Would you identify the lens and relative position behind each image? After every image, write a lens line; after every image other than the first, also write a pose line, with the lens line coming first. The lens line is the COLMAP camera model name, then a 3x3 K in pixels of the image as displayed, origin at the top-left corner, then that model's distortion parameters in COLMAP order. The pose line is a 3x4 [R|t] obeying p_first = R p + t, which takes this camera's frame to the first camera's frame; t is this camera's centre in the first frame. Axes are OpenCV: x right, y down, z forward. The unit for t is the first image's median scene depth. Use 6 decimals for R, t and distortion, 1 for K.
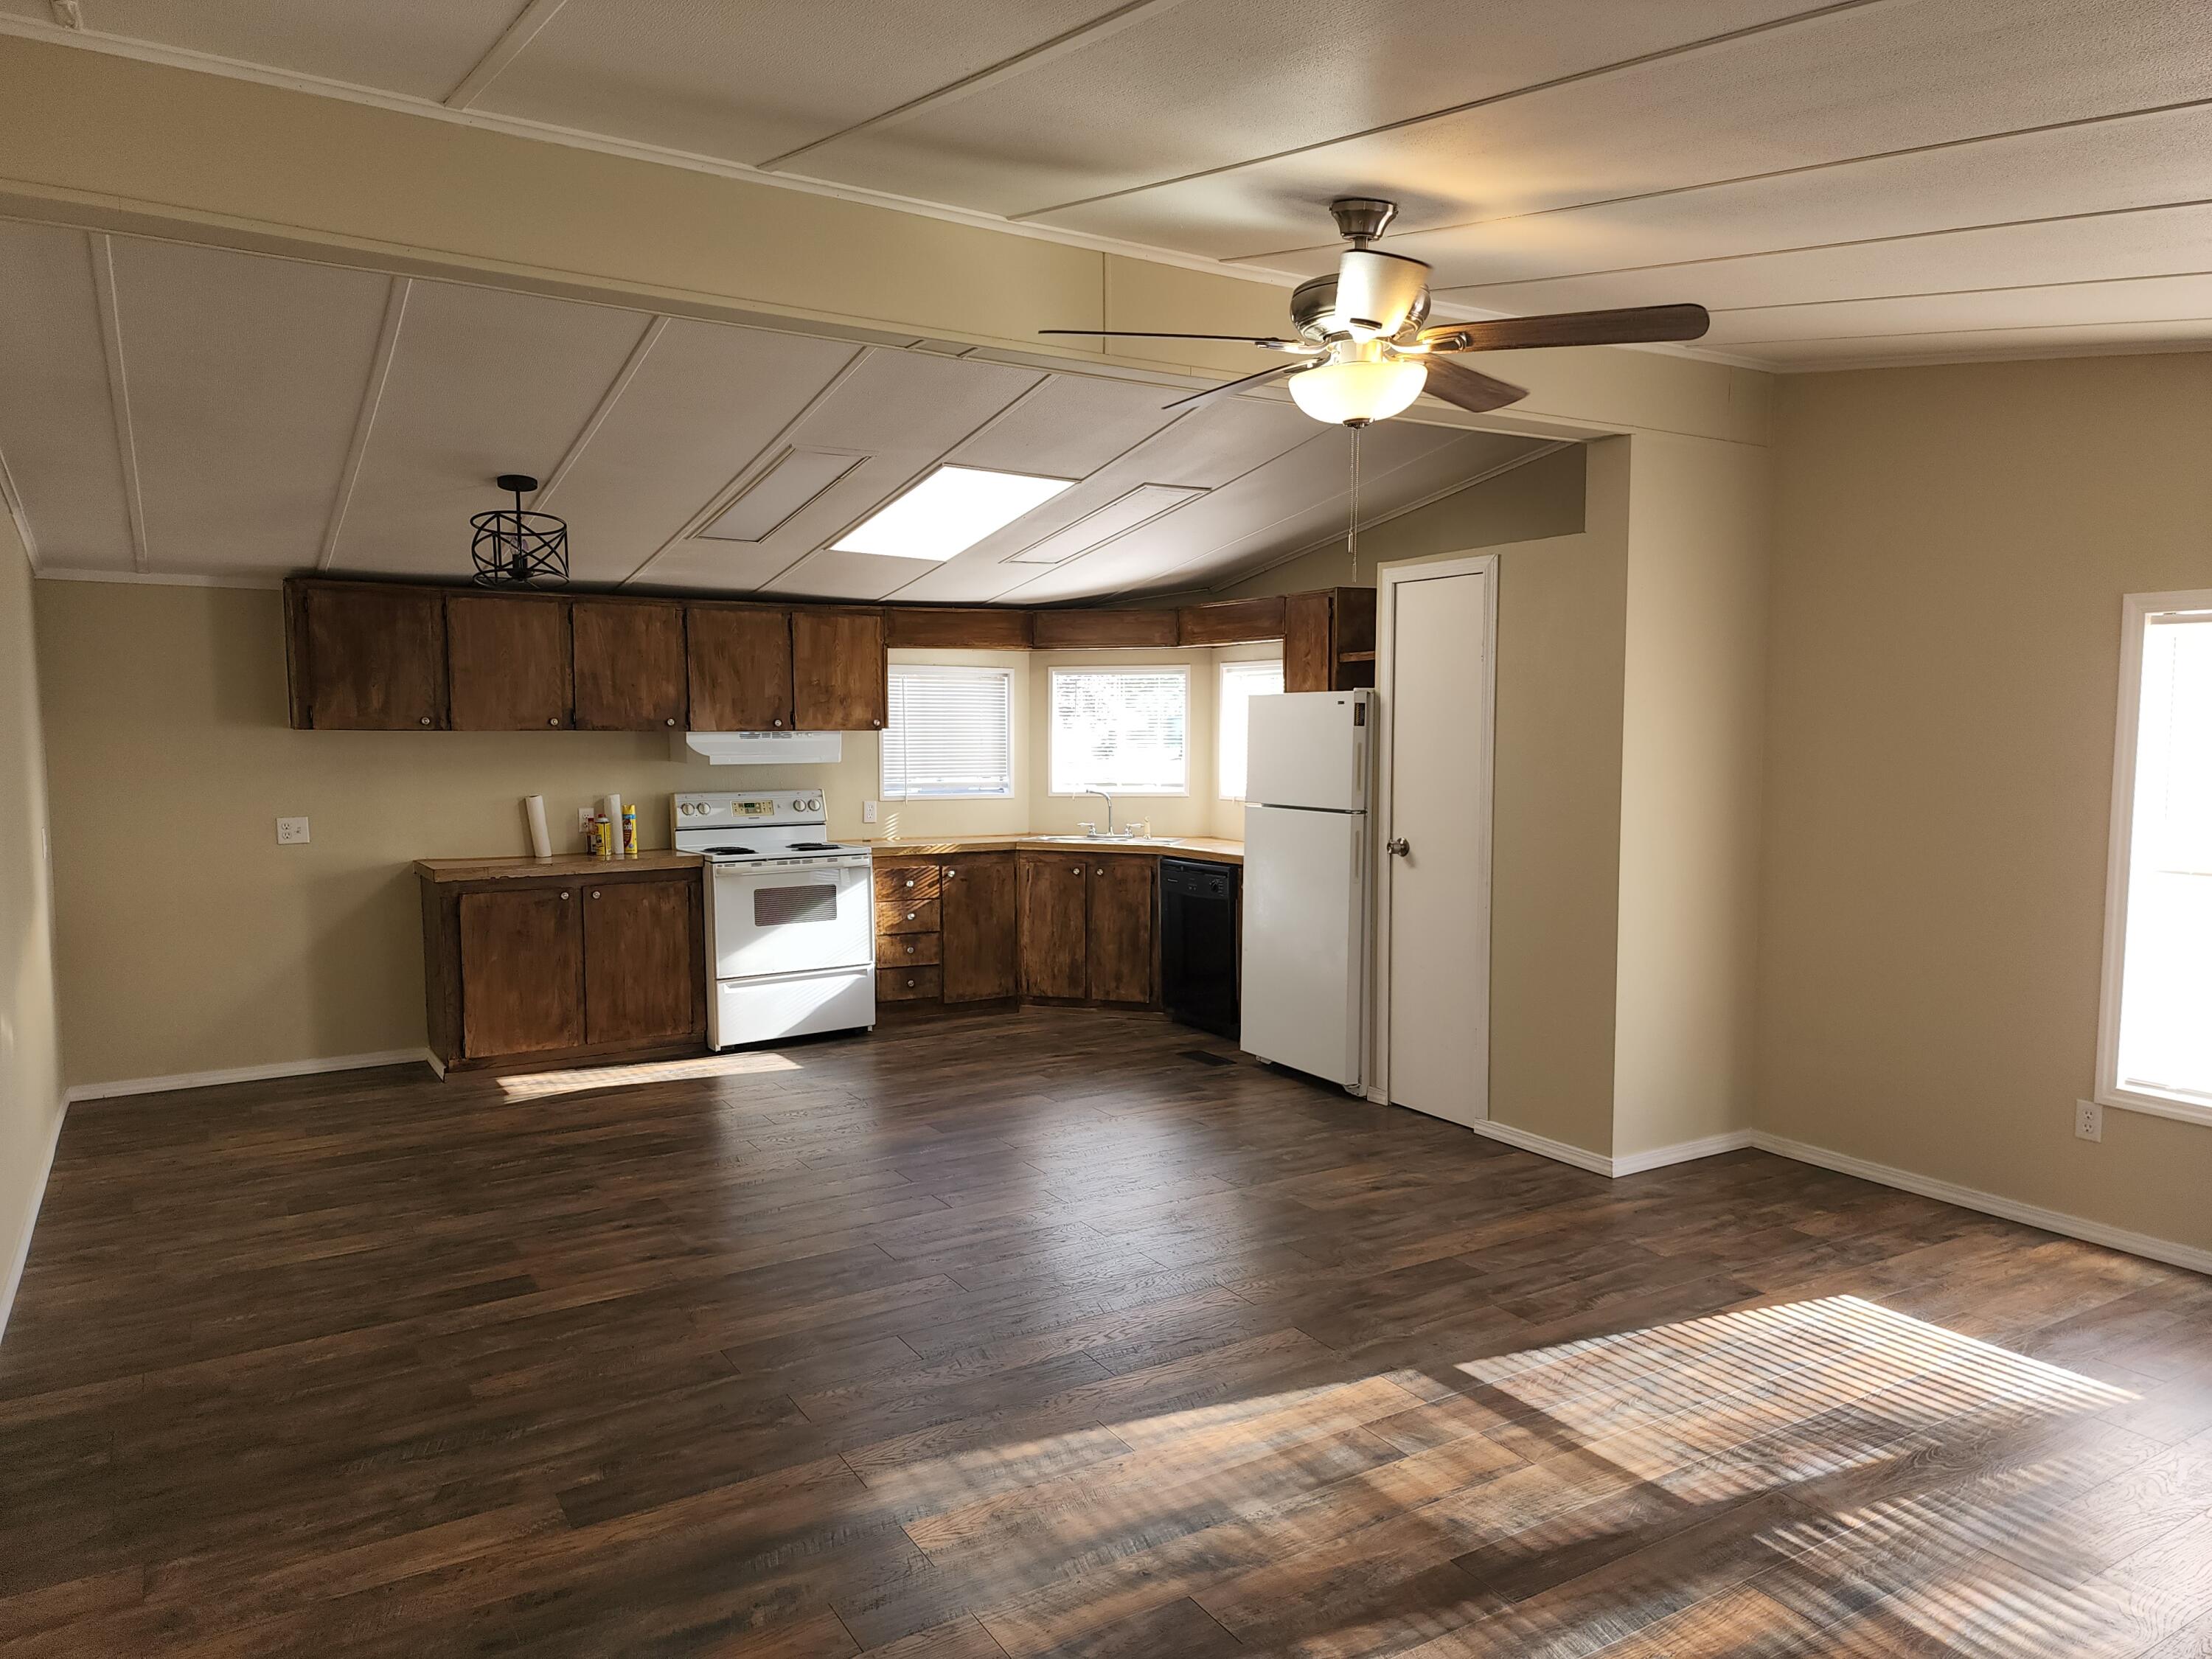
lens RADIAL K [[1465.2, 0, 1105.1], [0, 1465.2, 842.4], [0, 0, 1]] dist [0.076943, -0.063172]
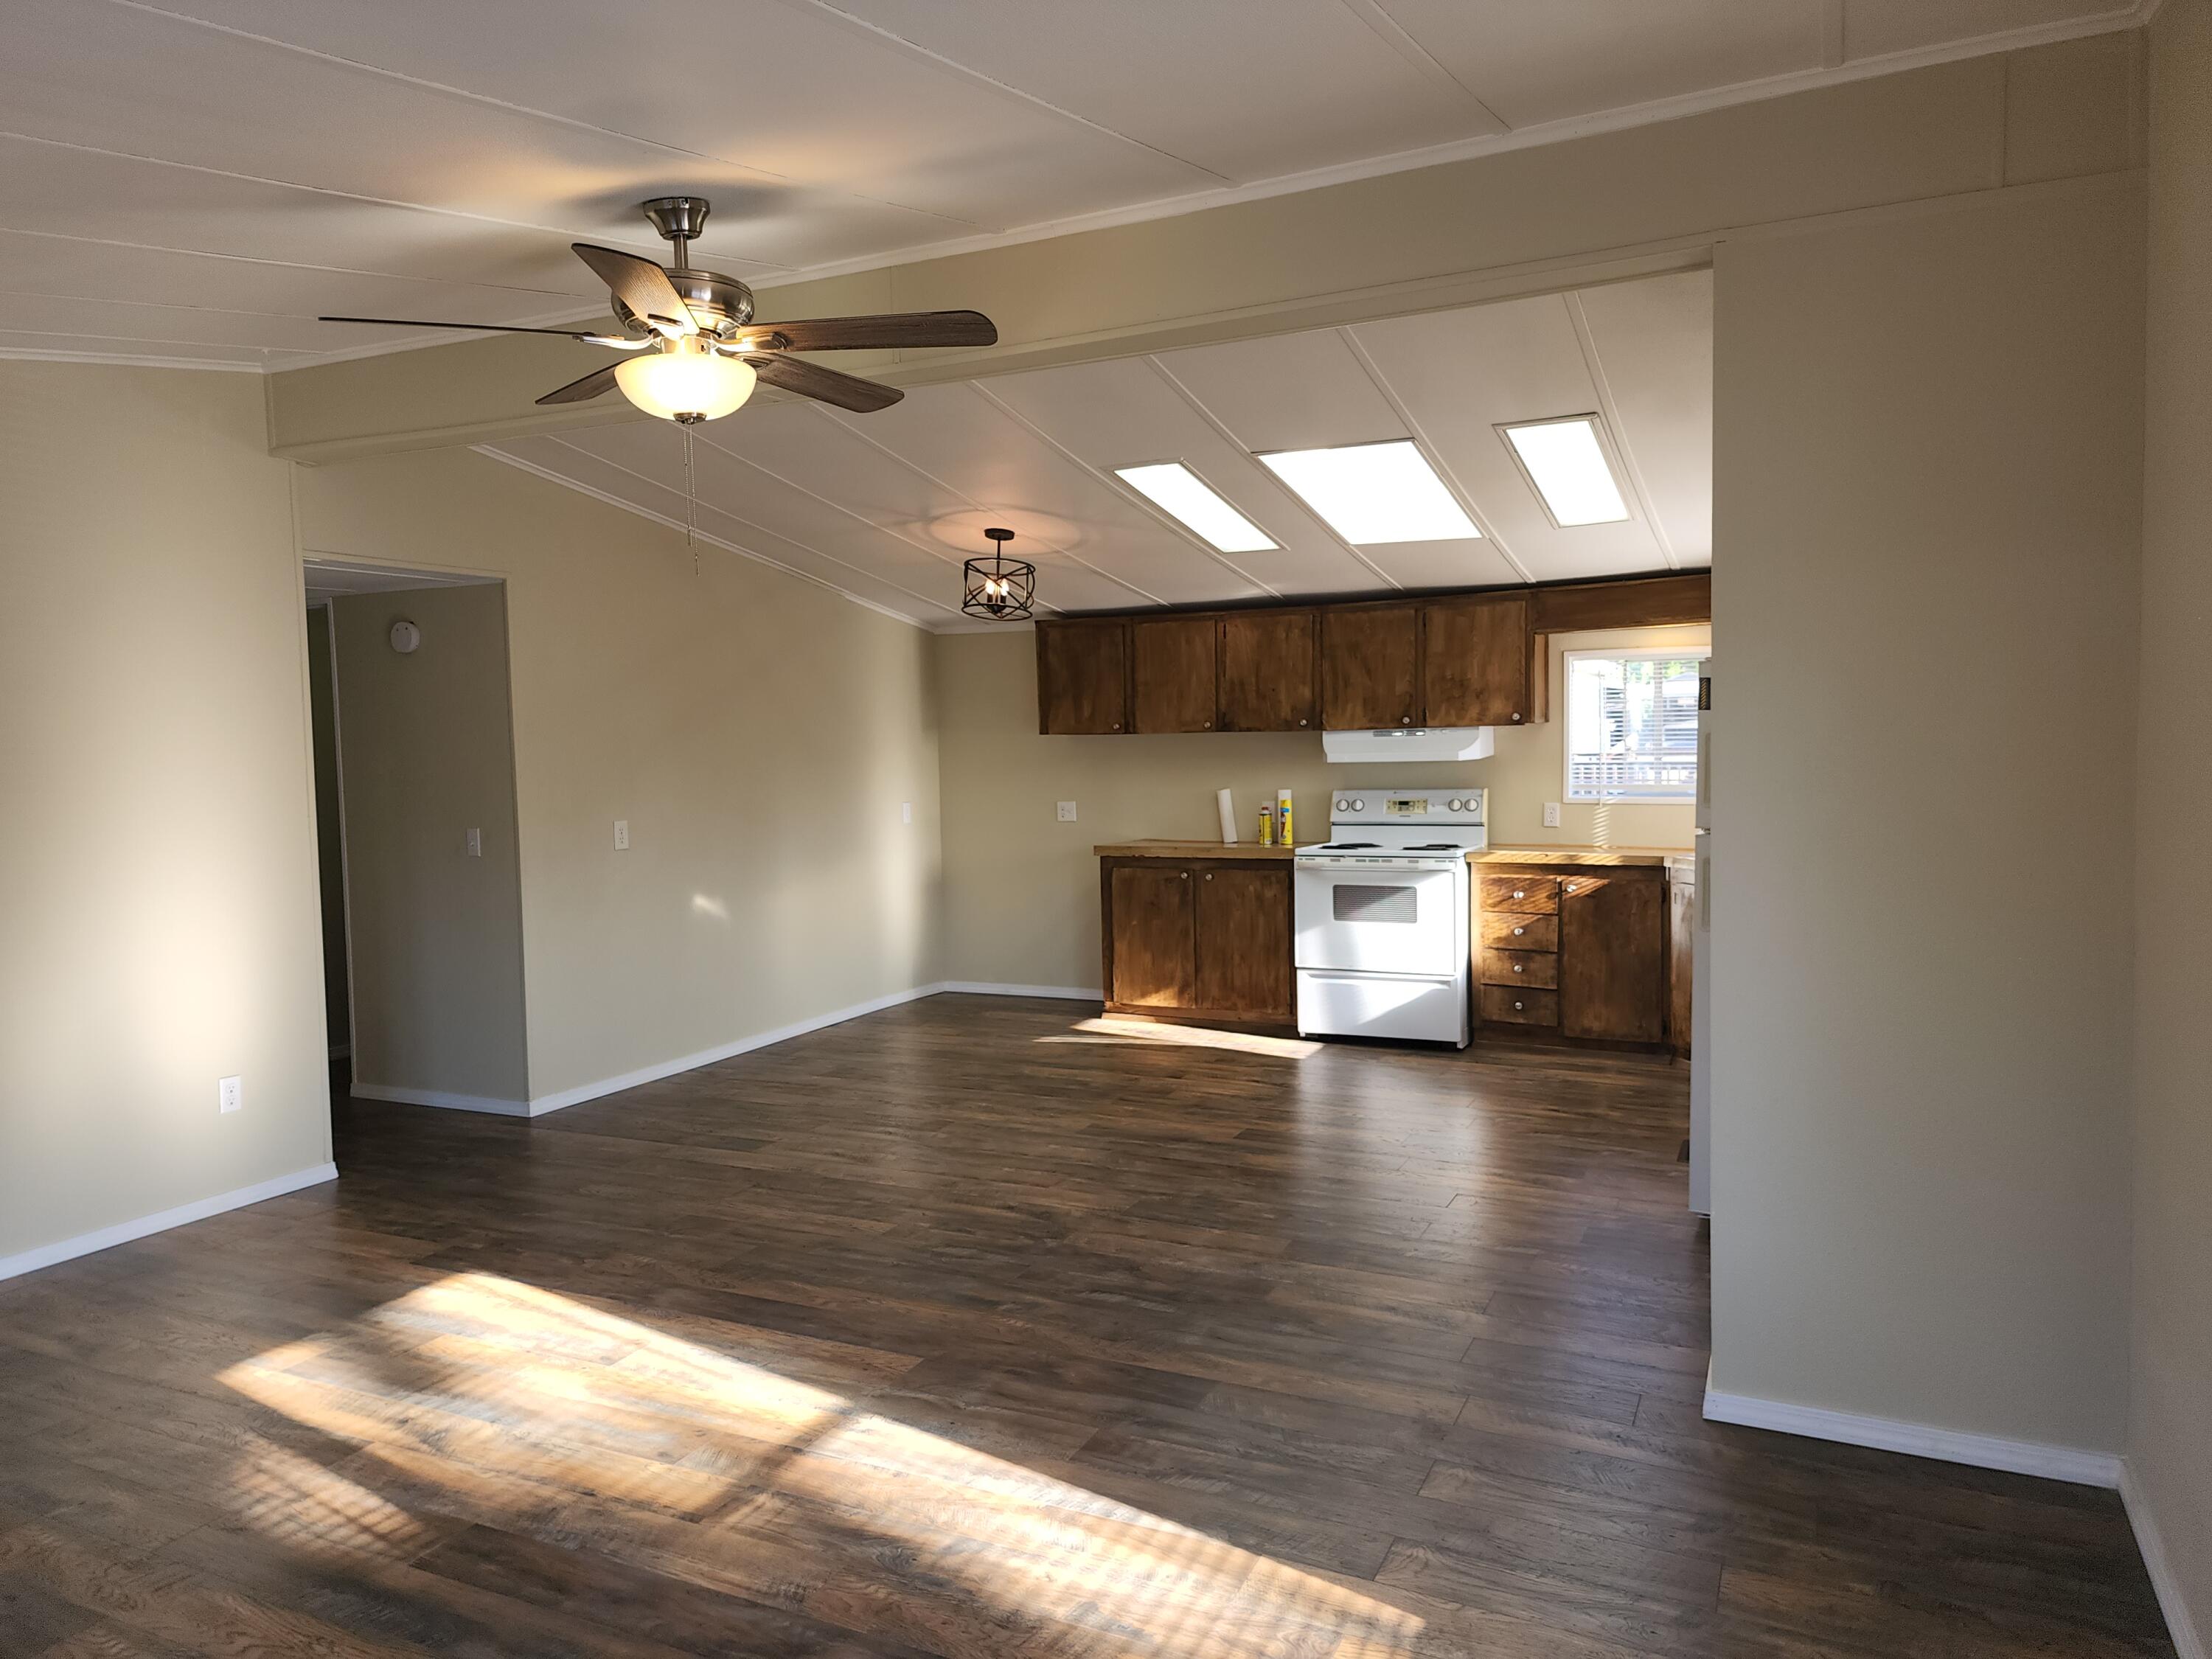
lens RADIAL K [[1465.2, 0, 1096.4], [0, 1465.2, 833.1], [0, 0, 1]] dist [0.076943, -0.063172]
pose [[0.533048, 0.046725, -0.844794, 0.624584], [-0.051329, 0.998421, 0.022835, -0.021859], [0.844526, 0.031190, 0.534605, 0.369675]]
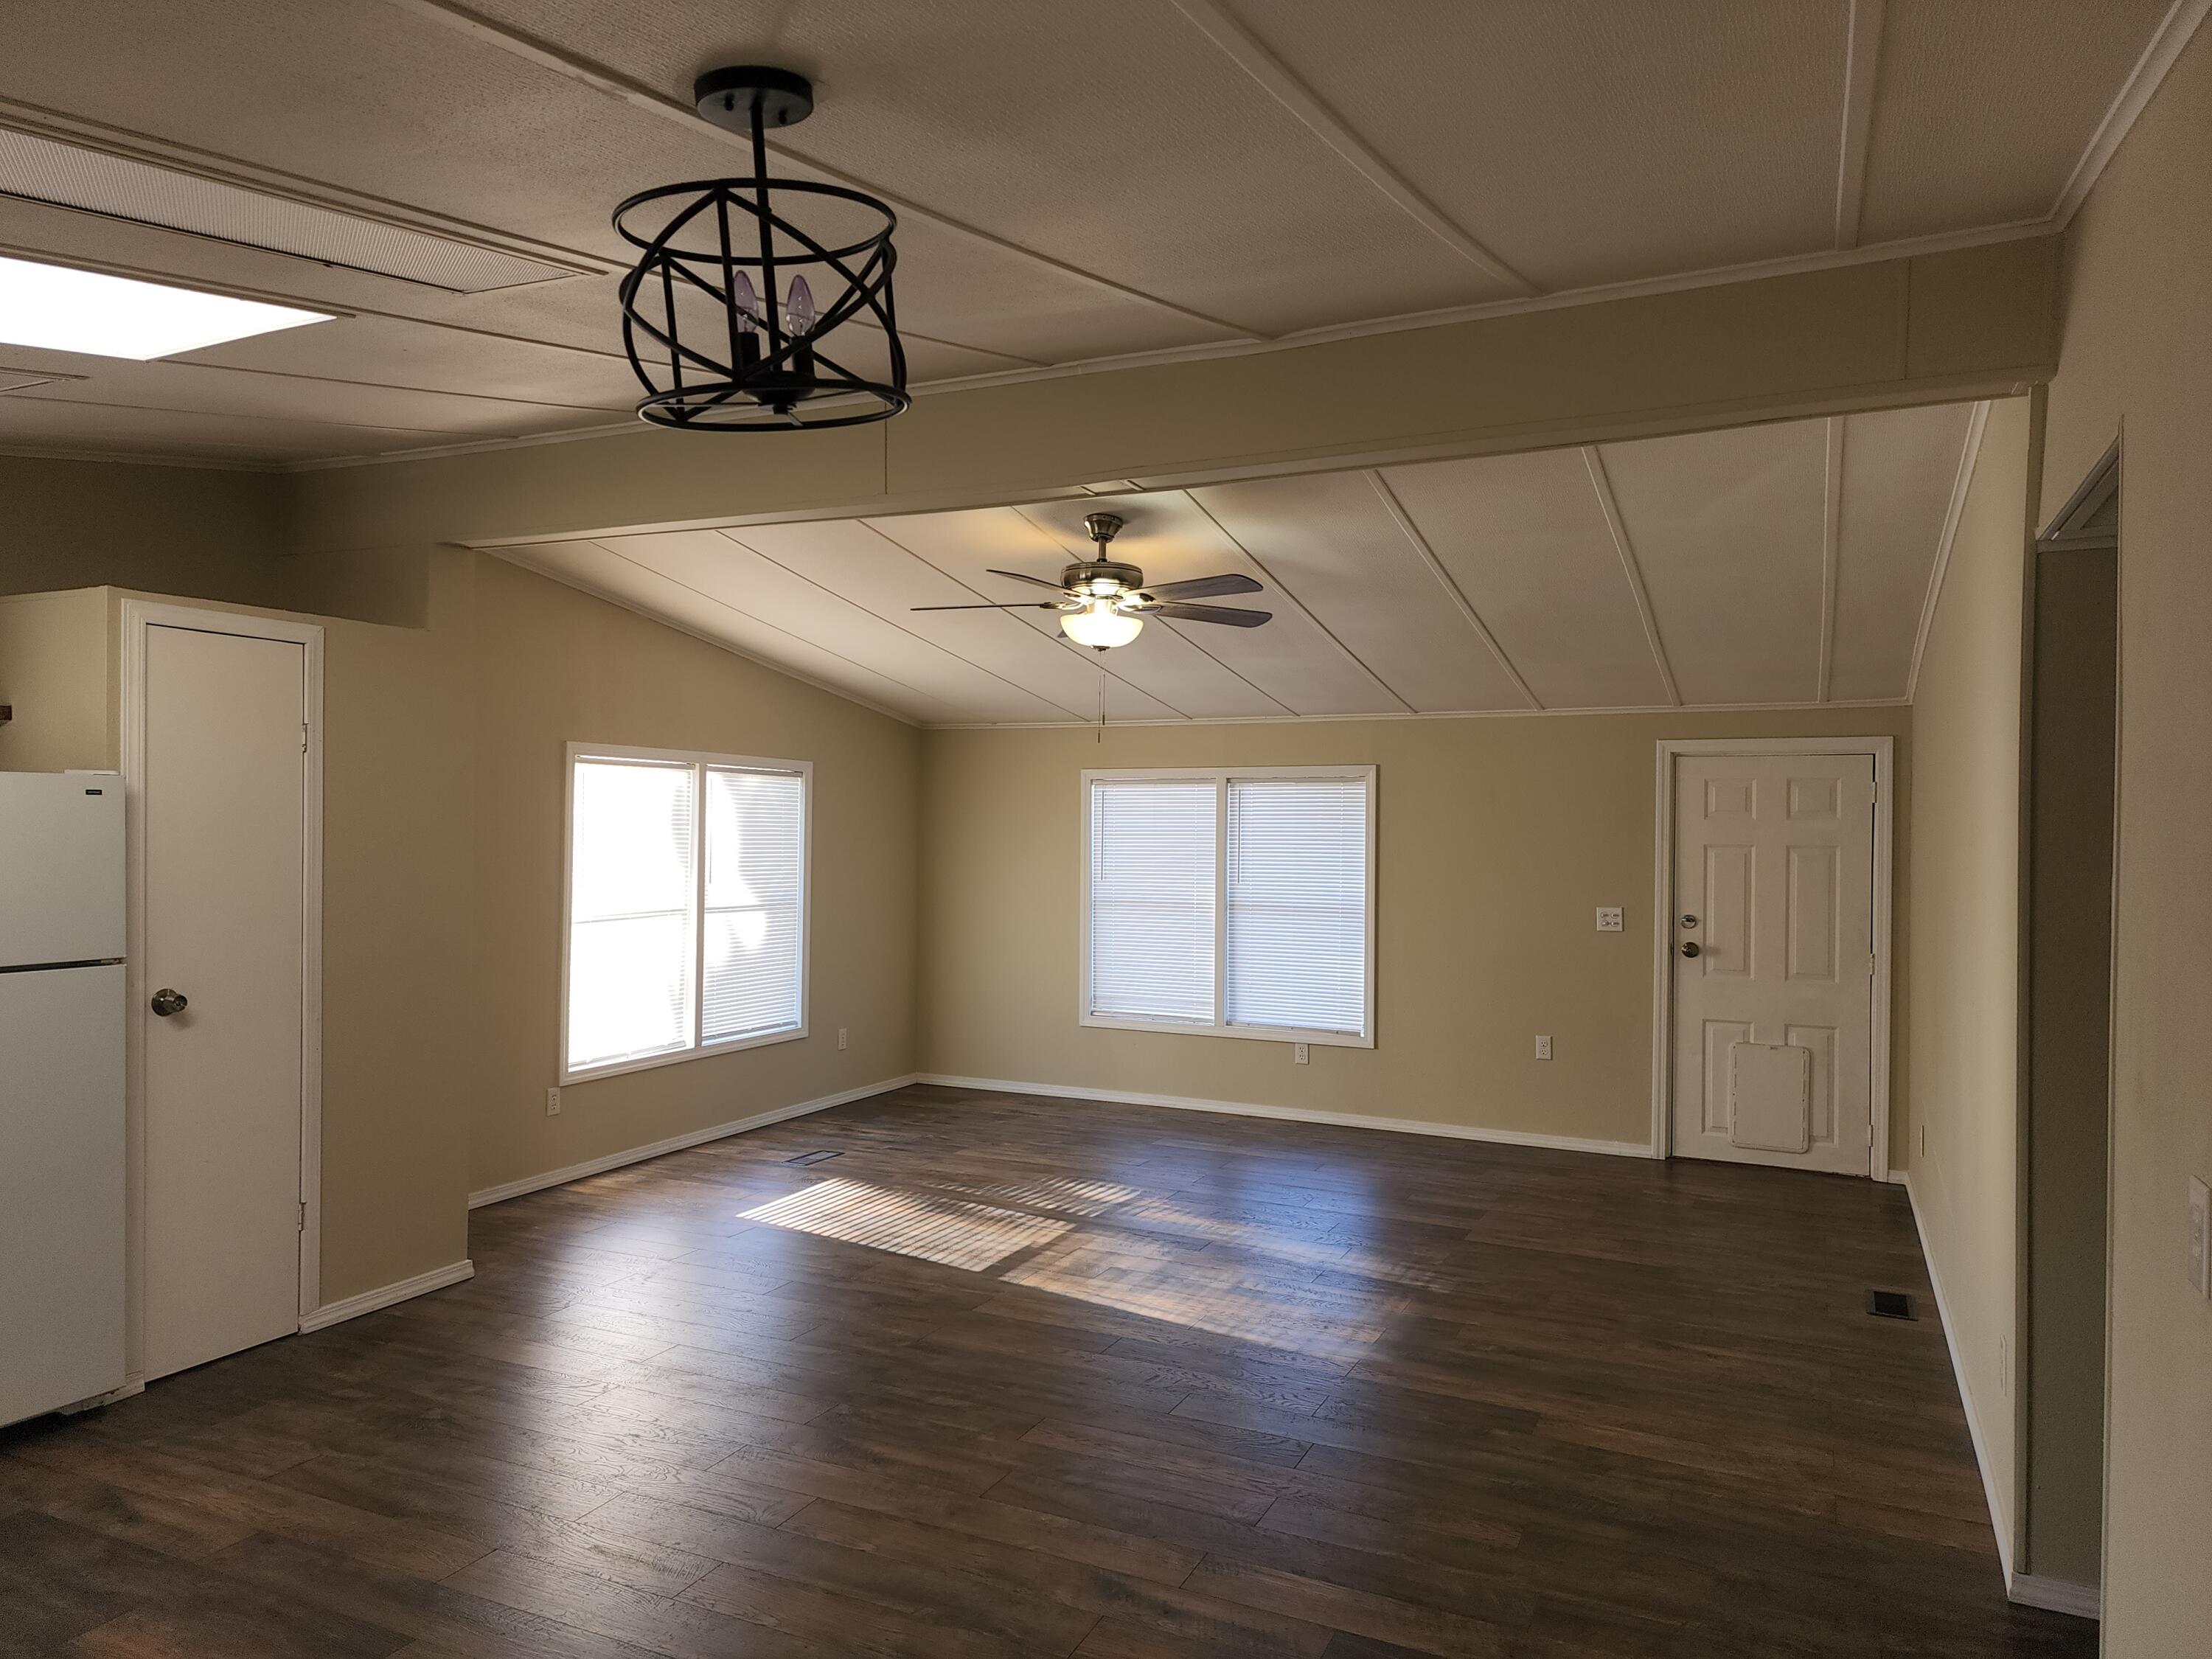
lens RADIAL K [[1465.2, 0, 1090.7], [0, 1465.2, 830.2], [0, 0, 1]] dist [0.076943, -0.063172]
pose [[-0.538077, -0.006811, 0.842868, -0.630251], [0.061251, 0.997008, 0.047158, -0.084878], [-0.840667, 0.077001, -0.536050, 0.998978]]
